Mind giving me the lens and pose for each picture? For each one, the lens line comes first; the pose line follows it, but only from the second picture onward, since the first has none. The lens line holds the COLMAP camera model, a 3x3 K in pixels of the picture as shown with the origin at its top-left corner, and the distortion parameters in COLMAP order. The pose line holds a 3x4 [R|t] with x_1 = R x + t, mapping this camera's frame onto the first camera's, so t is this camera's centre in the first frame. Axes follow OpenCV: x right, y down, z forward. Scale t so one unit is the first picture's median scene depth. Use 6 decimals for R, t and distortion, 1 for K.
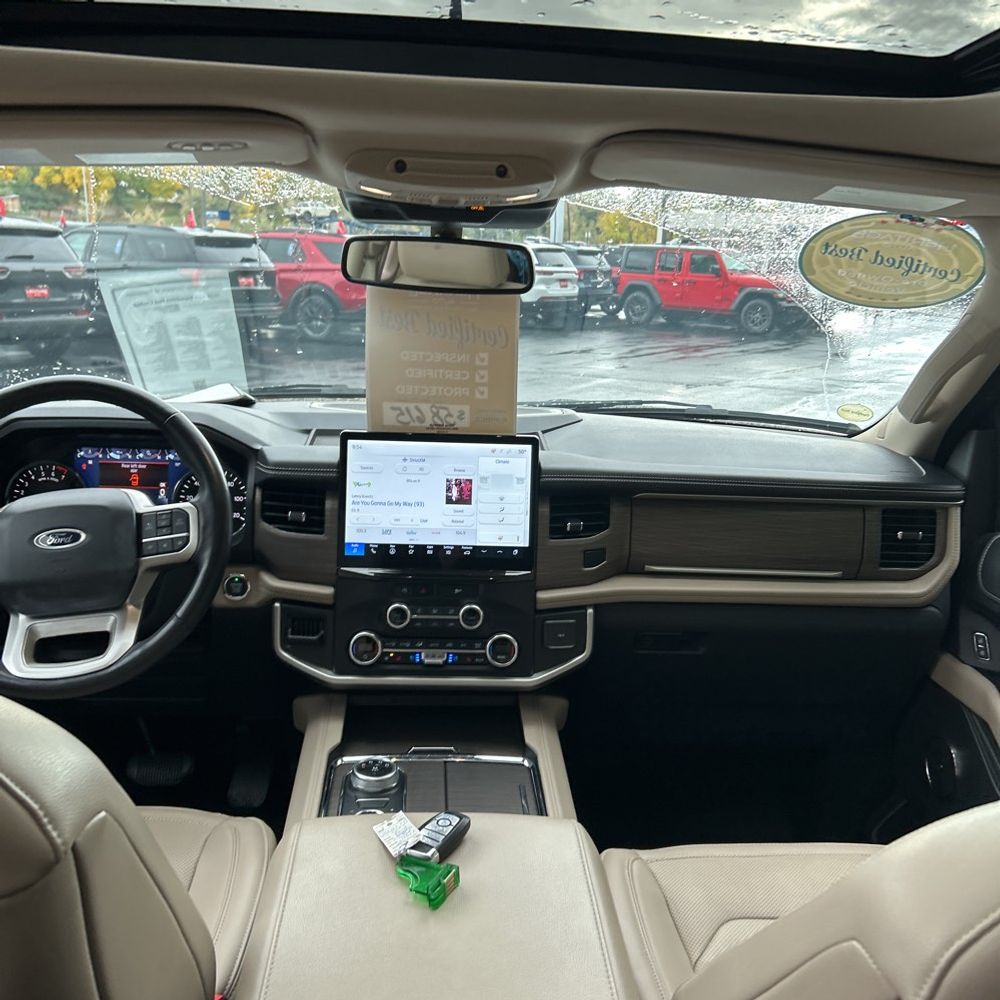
lens RADIAL K [[1023.4, 0, 522.3], [0, 1023.4, 473.9], [0, 0, 1]] dist [0.018328, 0.000000]
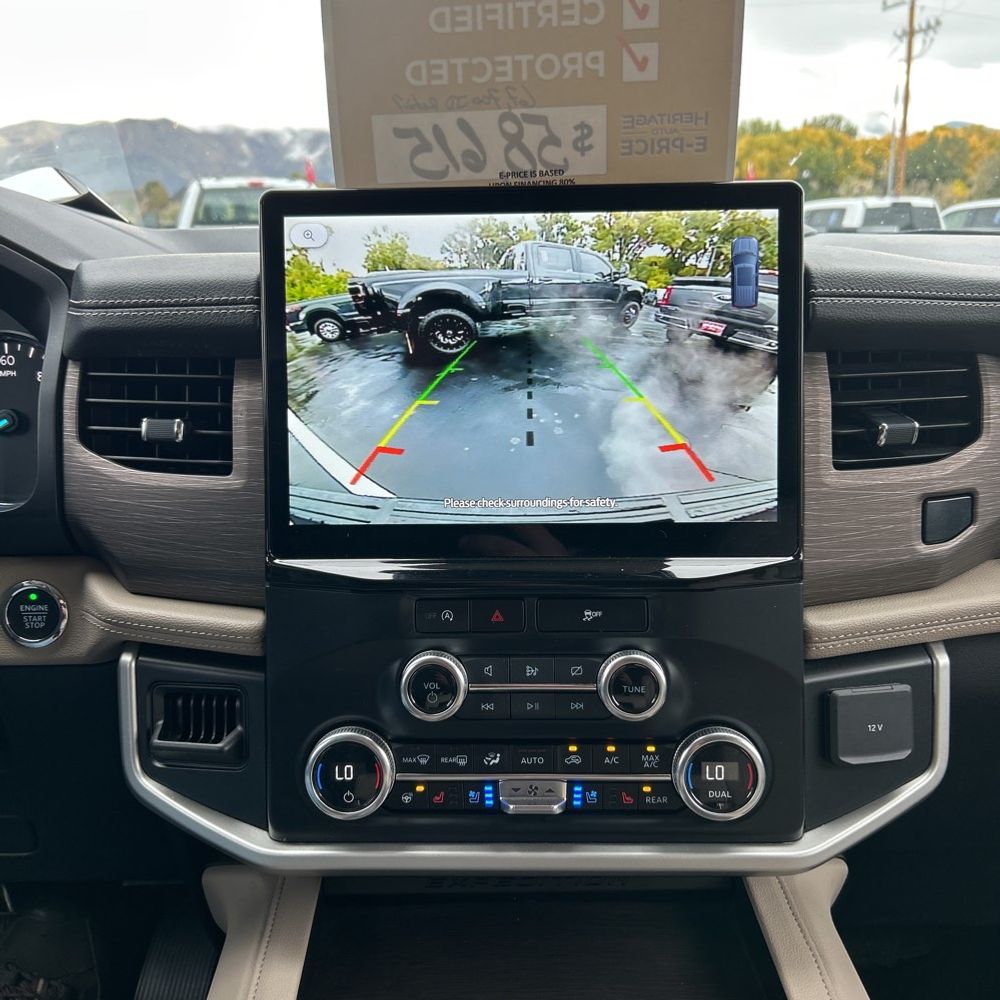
lens RADIAL K [[1023.4, 0, 503.6], [0, 1023.4, 493.4], [0, 0, 1]] dist [0.018328, 0.000000]
pose [[0.995874, -0.033227, -0.084443, -0.061492], [0.035128, 0.999160, 0.021121, 0.061713], [0.083670, -0.024000, 0.996204, 0.628941]]
